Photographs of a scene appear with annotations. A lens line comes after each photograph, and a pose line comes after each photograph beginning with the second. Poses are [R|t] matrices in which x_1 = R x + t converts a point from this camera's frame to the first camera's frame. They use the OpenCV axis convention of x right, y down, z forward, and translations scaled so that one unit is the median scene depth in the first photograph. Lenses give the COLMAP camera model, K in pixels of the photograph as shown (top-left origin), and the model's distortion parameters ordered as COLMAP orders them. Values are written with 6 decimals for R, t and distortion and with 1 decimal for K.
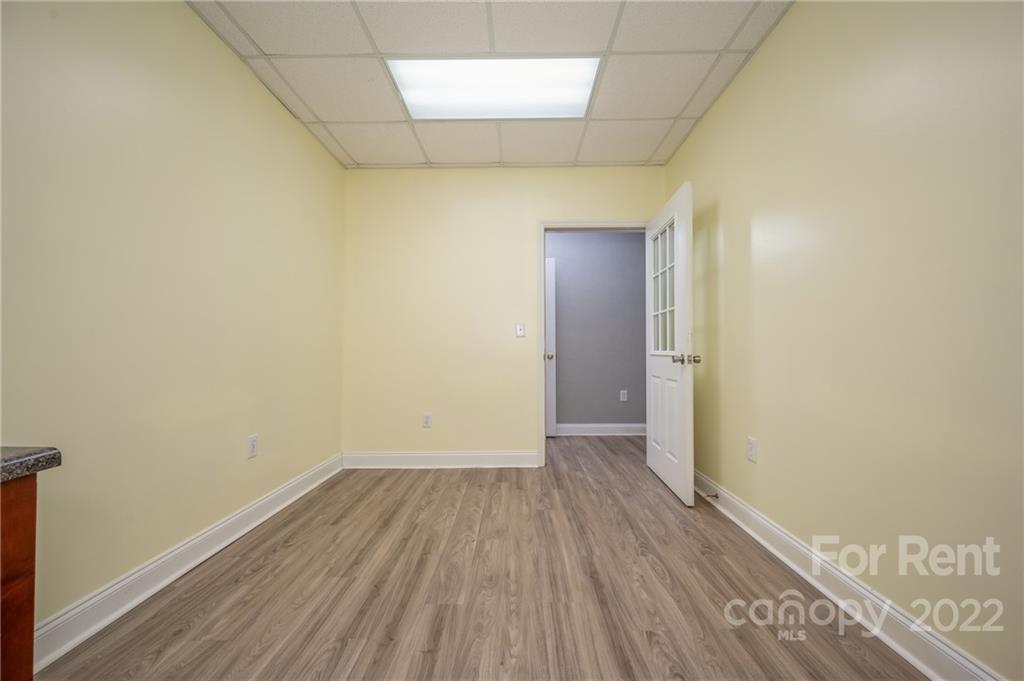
lens RADIAL K [[393.8, 0, 511.9], [0, 393.8, 340.1], [0, 0, 1]] dist [0.001277, 0.000716]
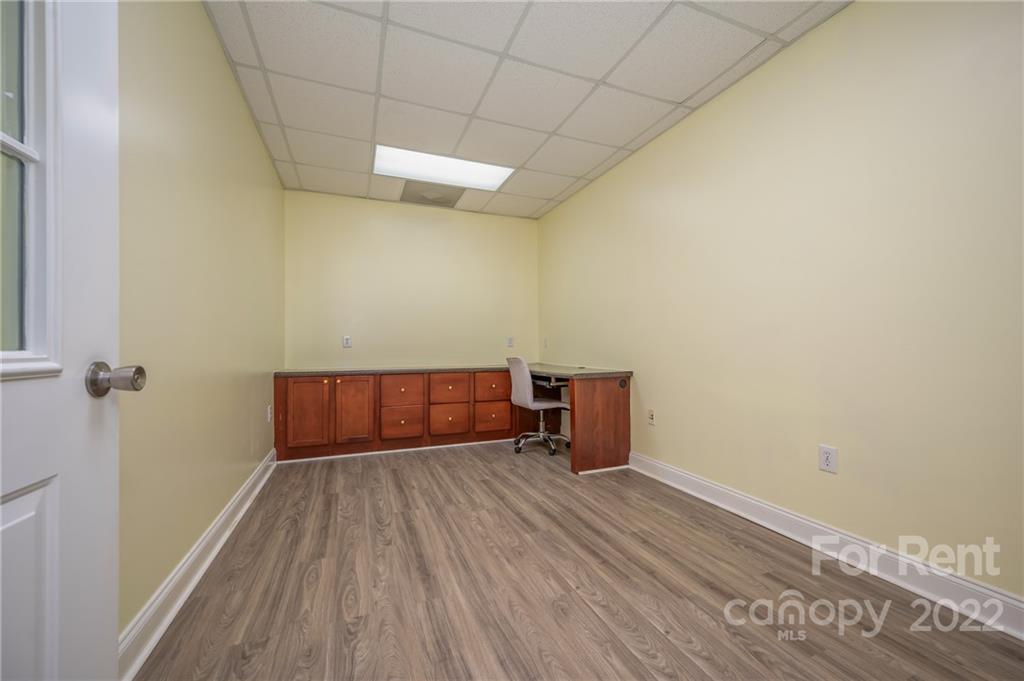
lens RADIAL K [[393.8, 0, 509.0], [0, 393.8, 341.4], [0, 0, 1]] dist [0.001277, 0.000716]
pose [[-0.924894, -0.001460, -0.380222, 0.387783], [0.014431, 0.999137, -0.038940, 0.052653], [0.379951, -0.041502, -0.924075, 1.993756]]
